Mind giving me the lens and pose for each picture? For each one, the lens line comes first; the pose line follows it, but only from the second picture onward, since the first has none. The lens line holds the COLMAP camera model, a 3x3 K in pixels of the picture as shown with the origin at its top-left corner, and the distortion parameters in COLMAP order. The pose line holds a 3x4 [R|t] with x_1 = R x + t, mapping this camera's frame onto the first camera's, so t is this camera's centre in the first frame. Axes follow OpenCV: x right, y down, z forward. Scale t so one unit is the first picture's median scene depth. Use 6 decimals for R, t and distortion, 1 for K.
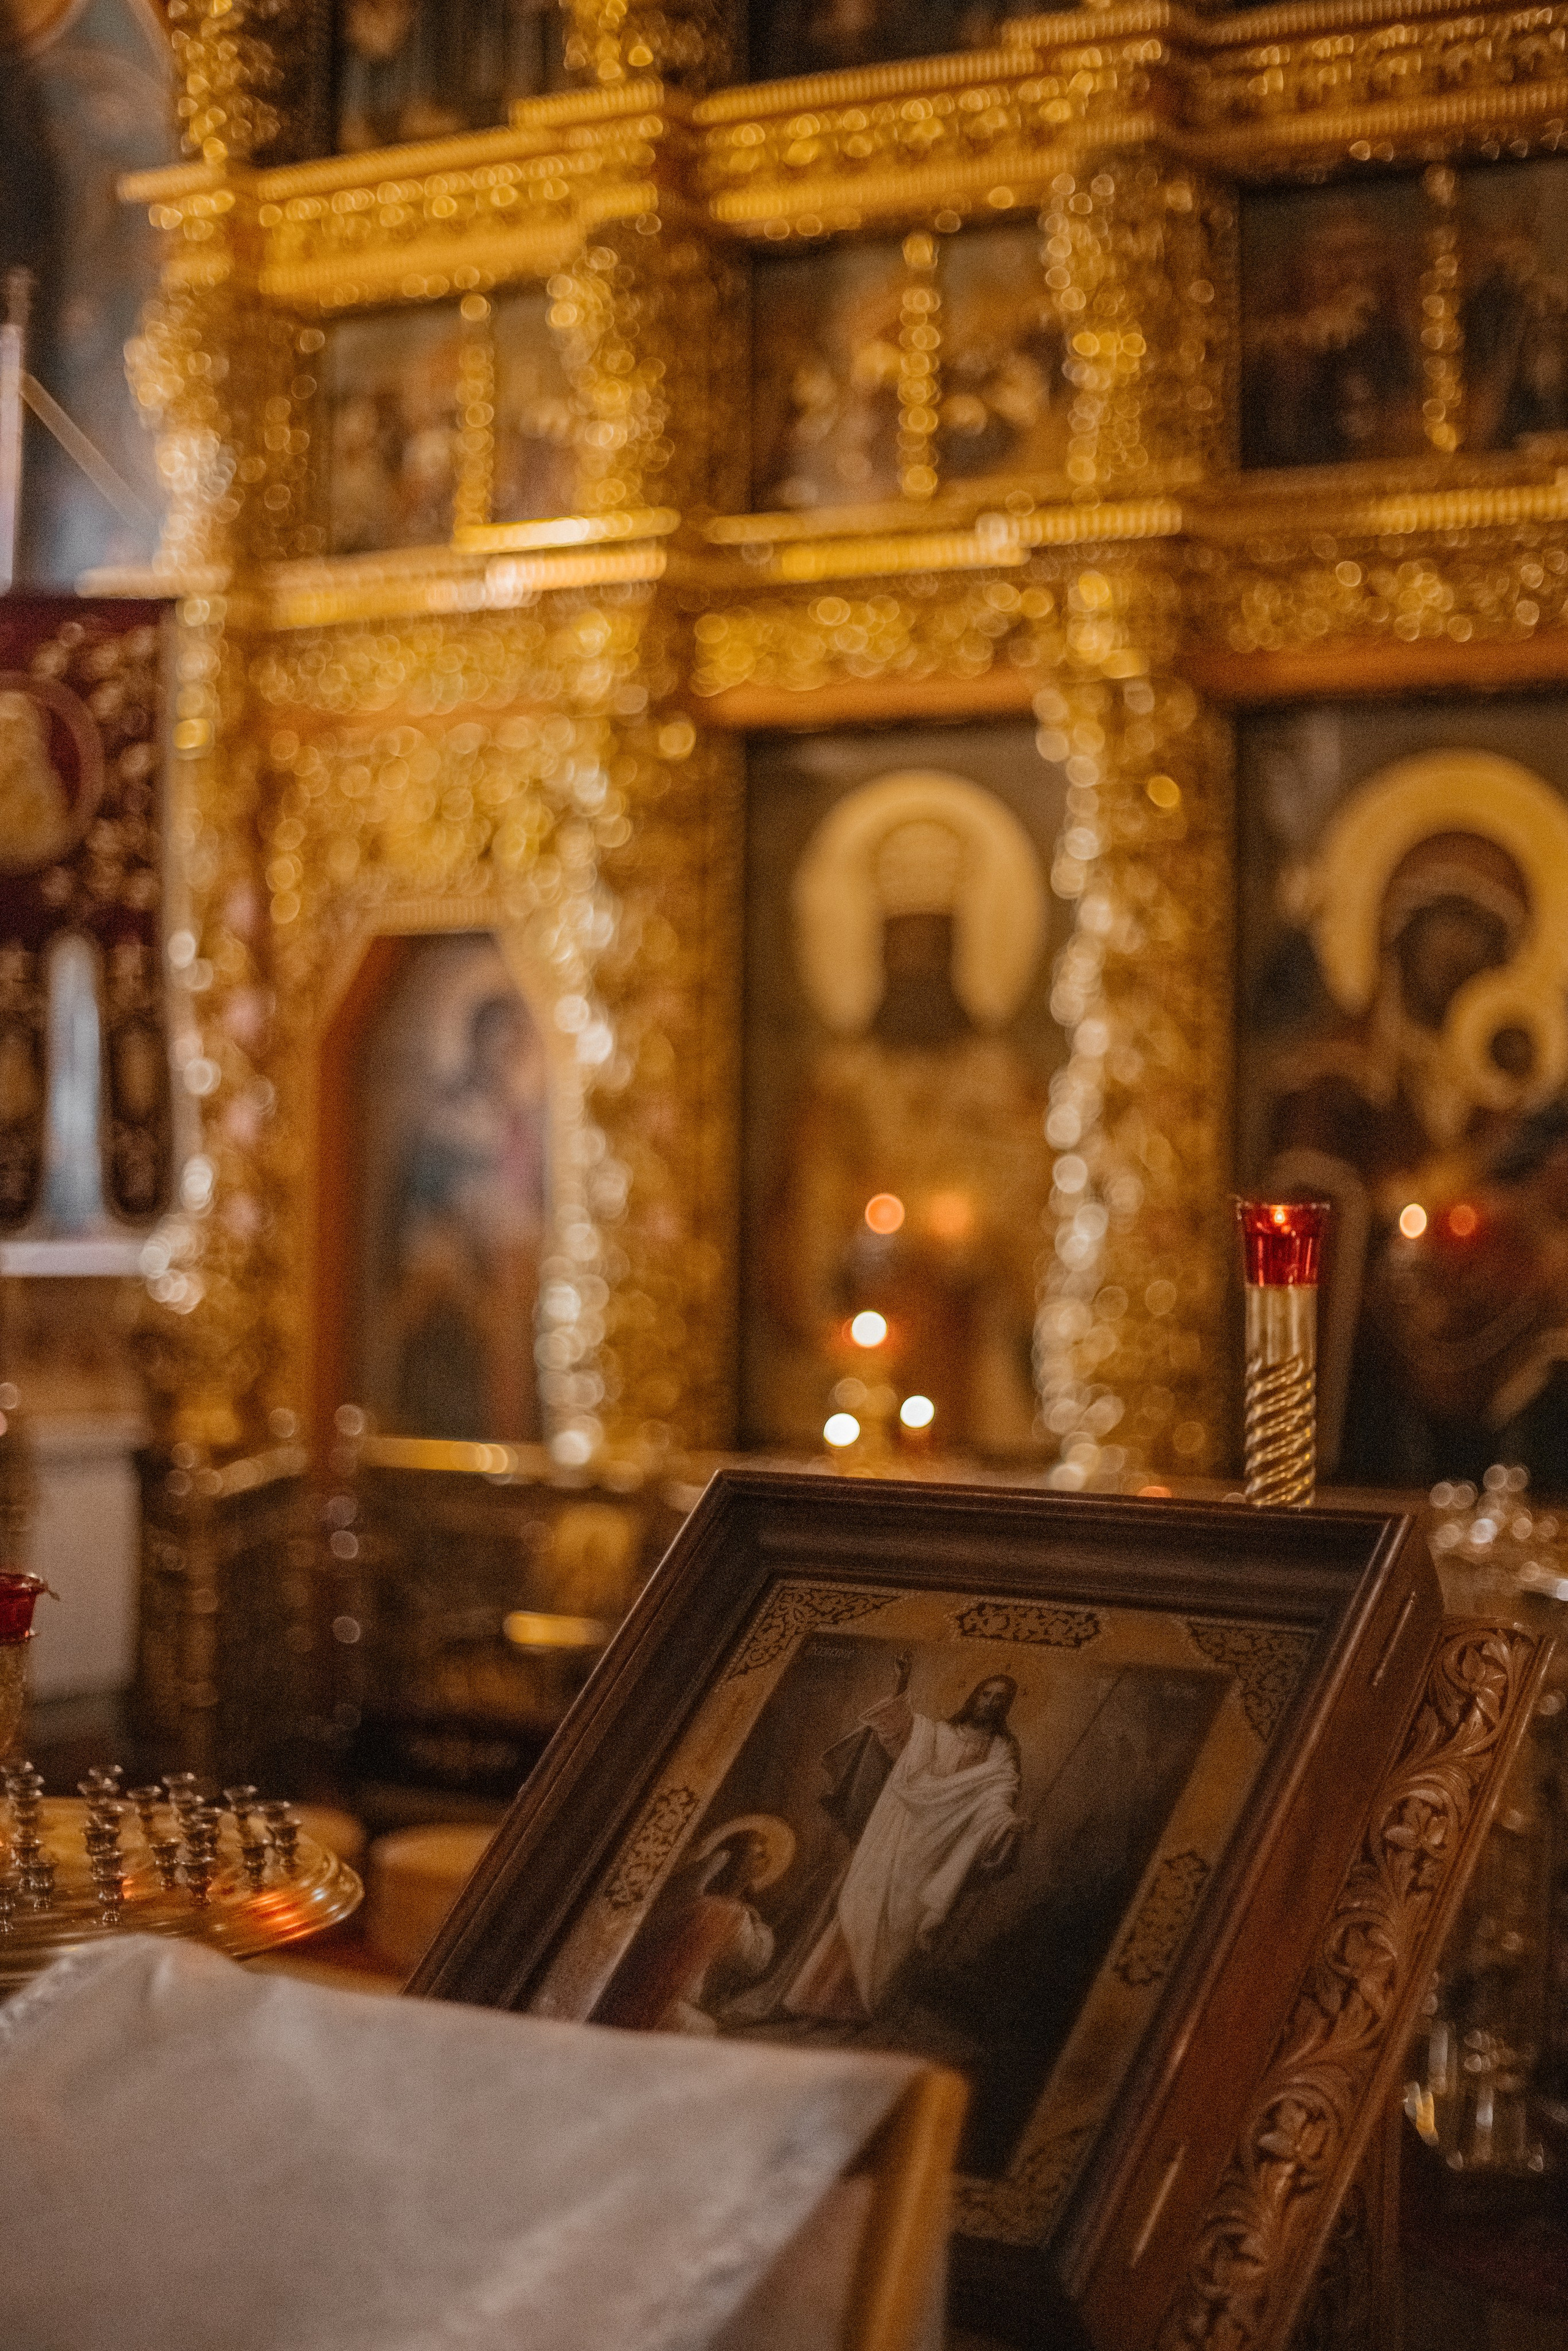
lens RADIAL K [[3580.7, 0, 783.7], [0, 3580.7, 1133.7], [0, 0, 1]] dist [-0.168388, 0.221593]
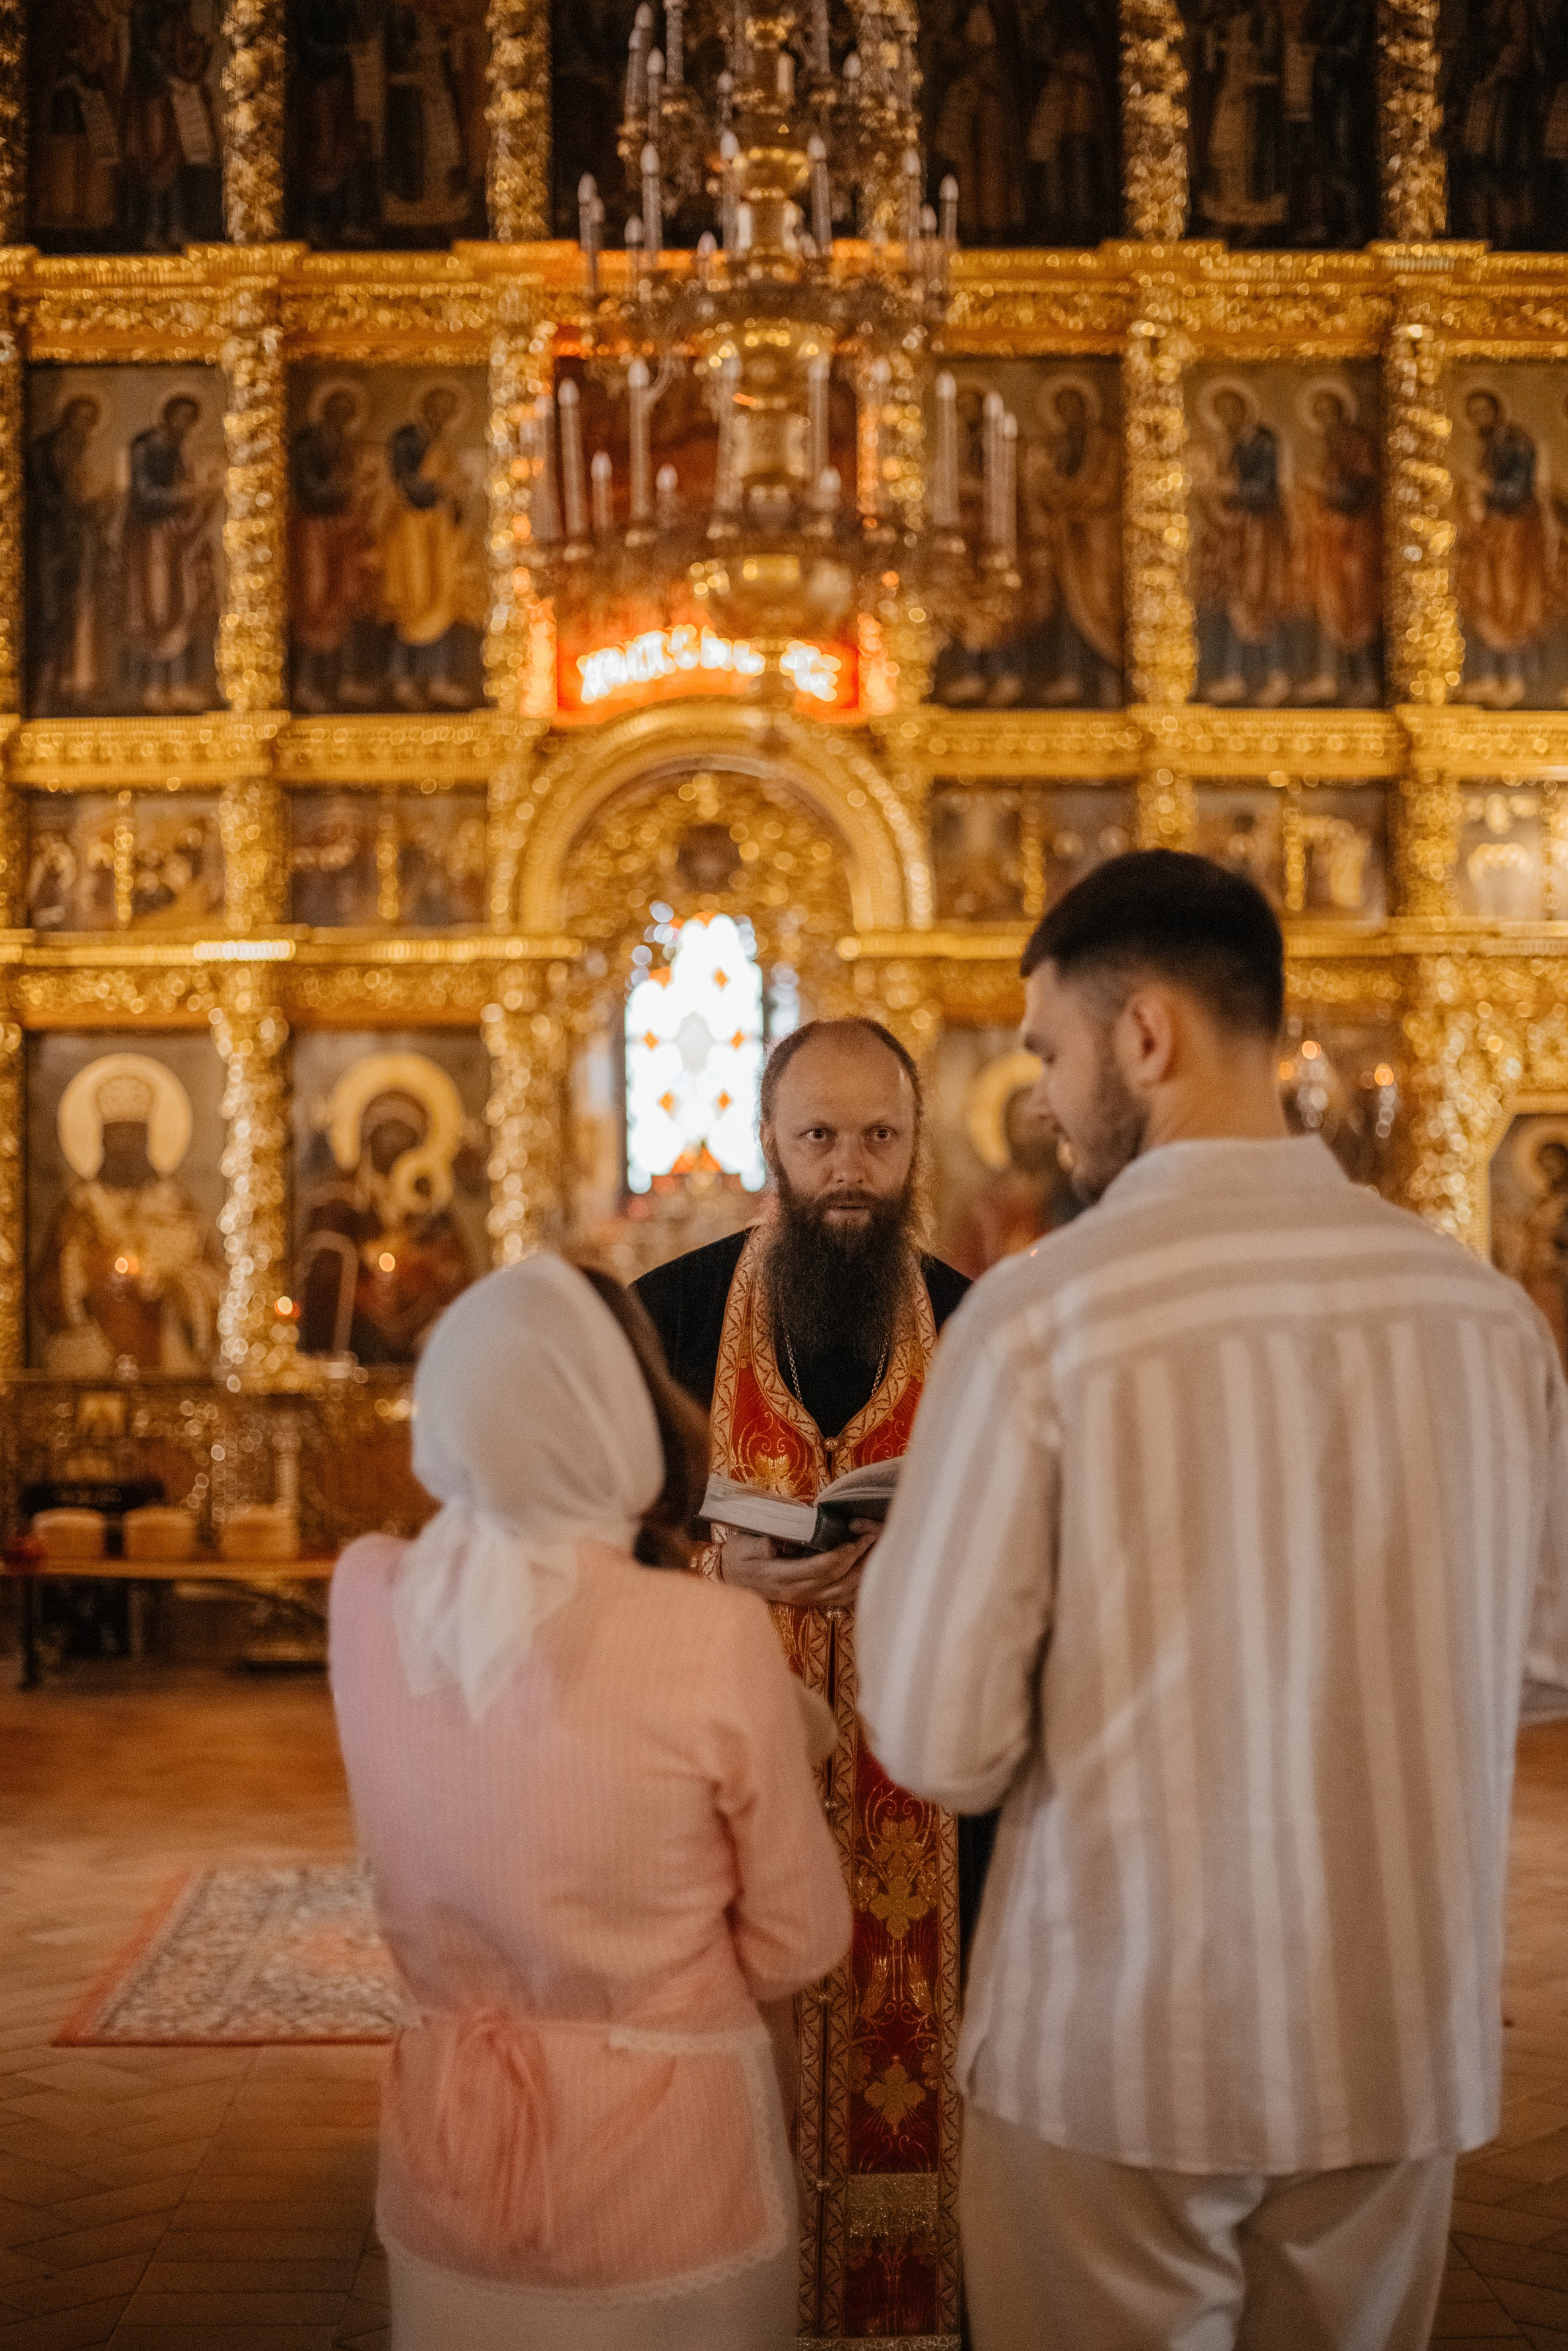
lens RADIAL K [[3413.8, 0, 784.0], [0, 3413.8, 1175.5], [0, 0, 1]] dist [-0.161935, 0.176208]
pose [[0.842756, -0.011022, 0.538183, -0.722002], [0.017769, 0.999815, -0.007349, -0.009215], [-0.538002, 0.015756, 0.842796, -0.894745]]
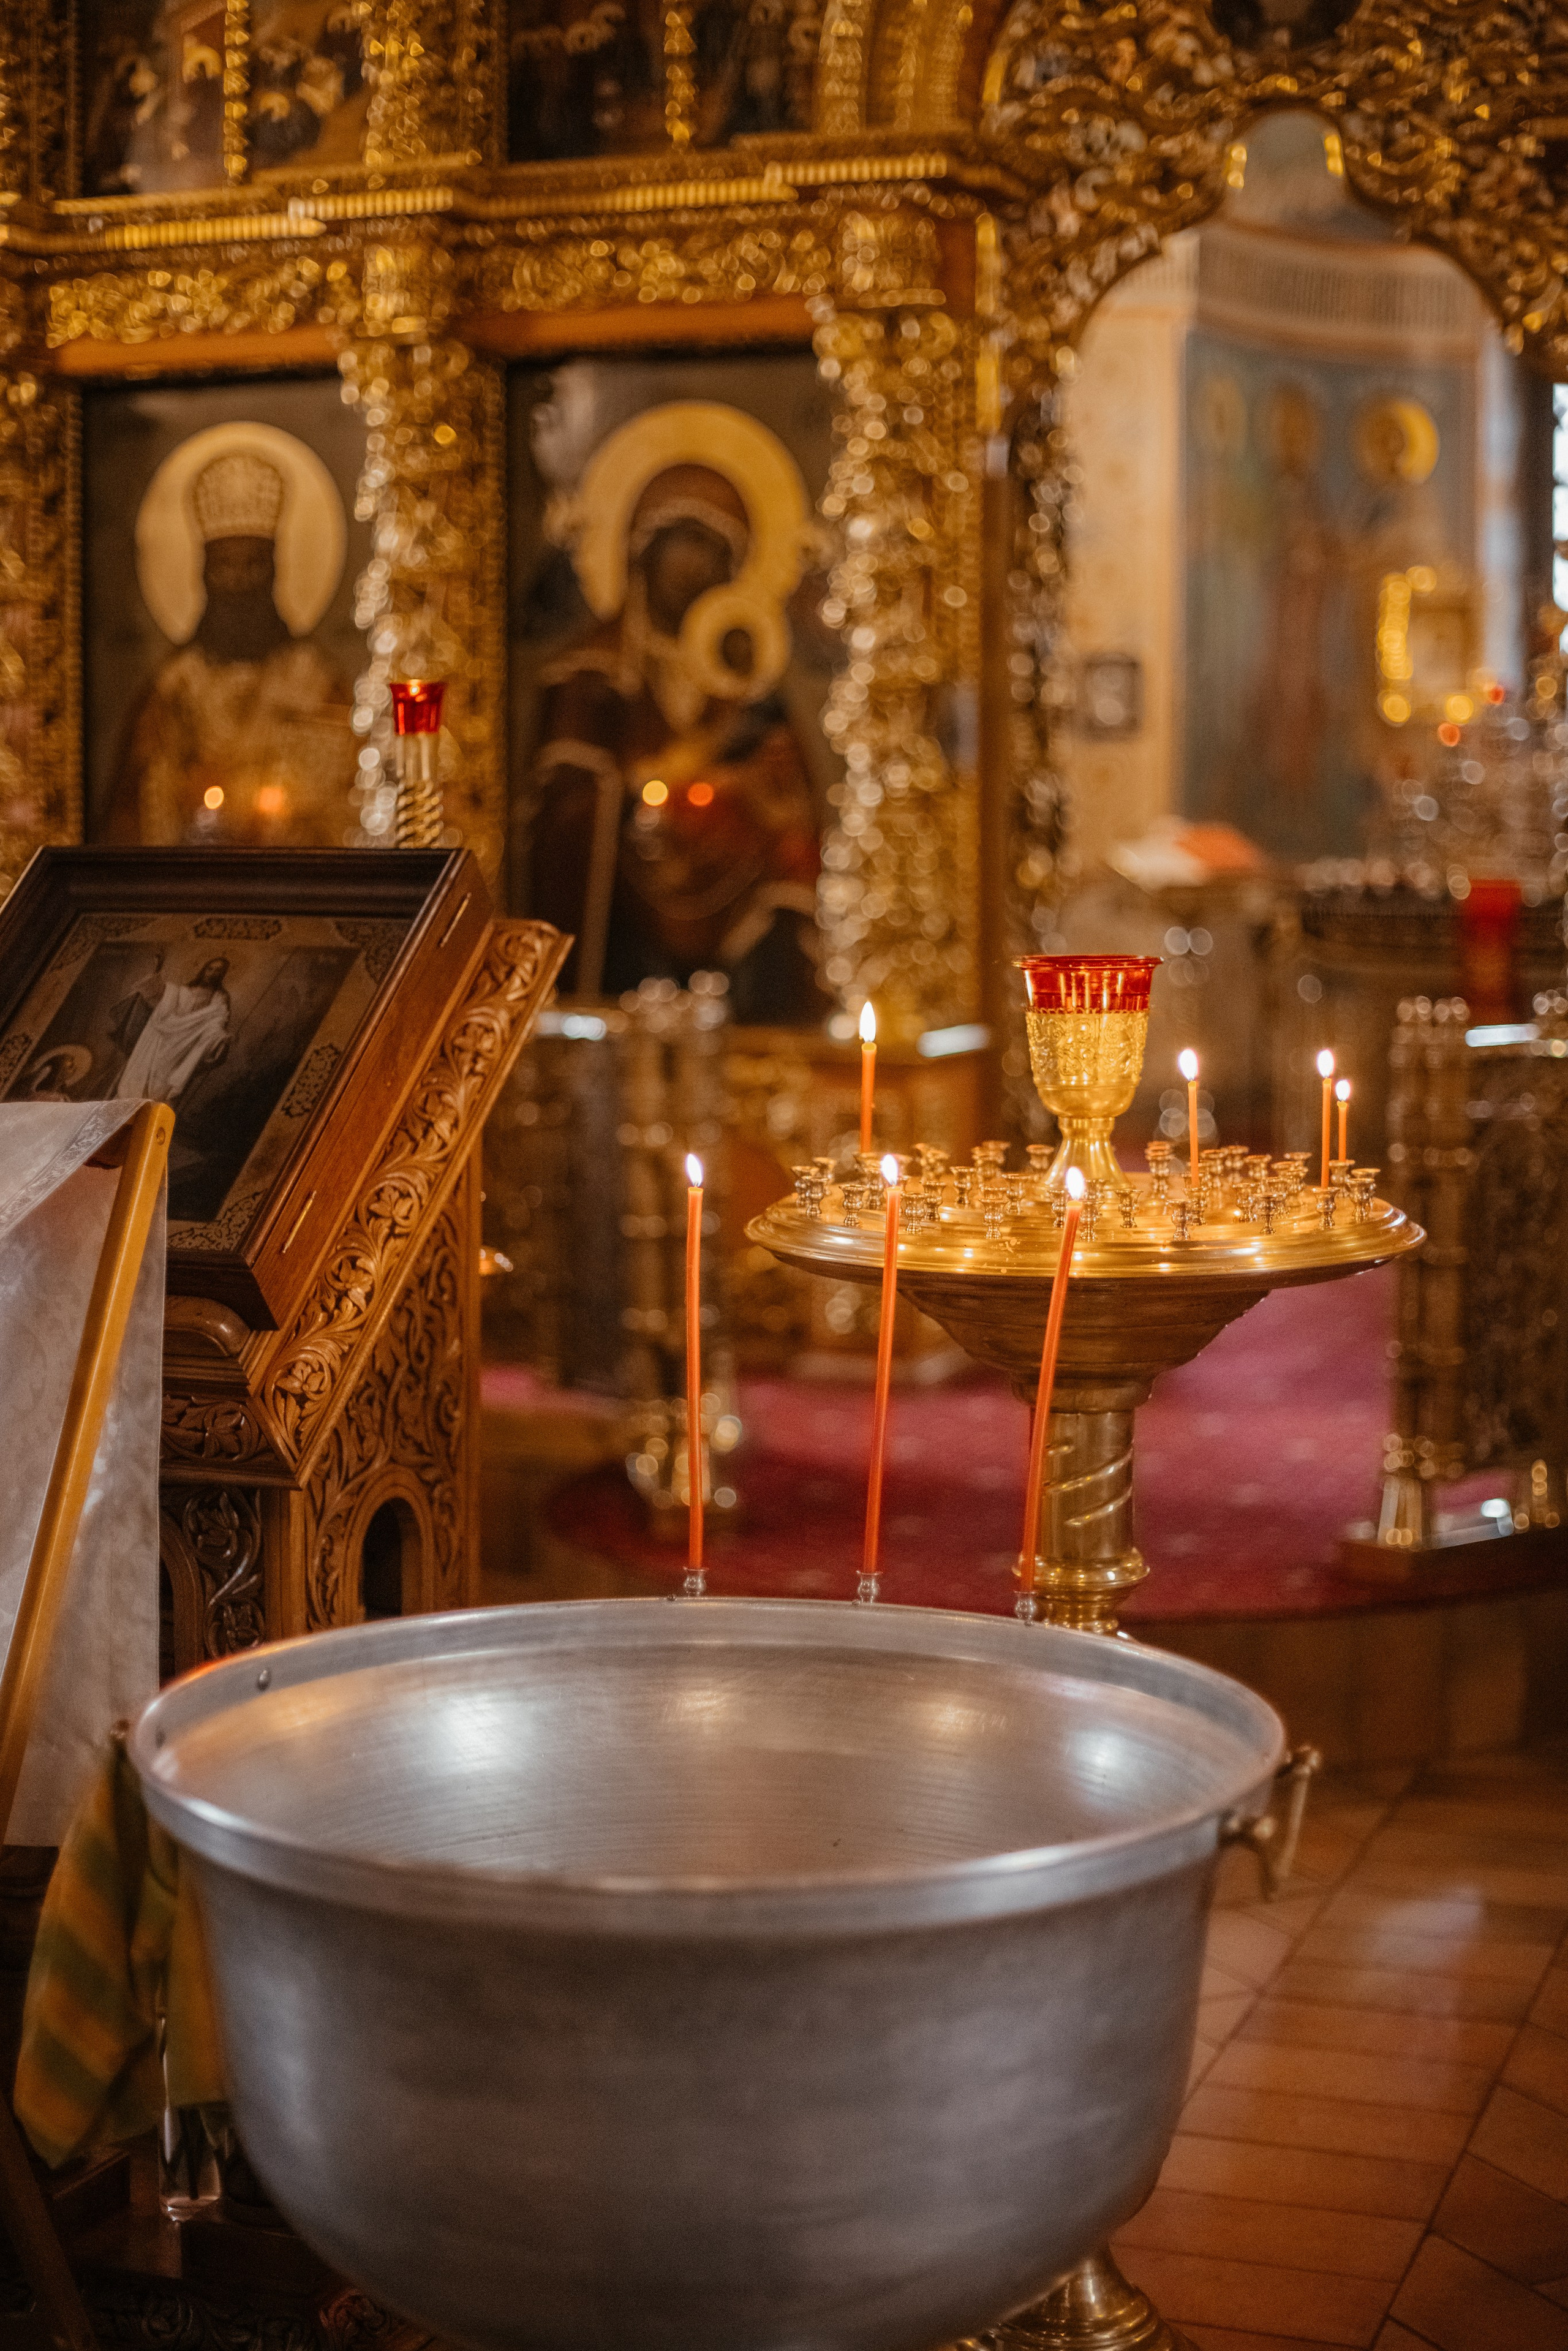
lens RADIAL K [[3580.7, 0, 783.7], [0, 3580.7, 1133.7], [0, 0, 1]] dist [-0.168388, 0.221593]
pose [[0.984974, -0.025214, 0.170851, 0.010203], [0.009201, 0.995542, 0.093874, 0.024202], [-0.172457, -0.090891, 0.980815, -0.182775]]
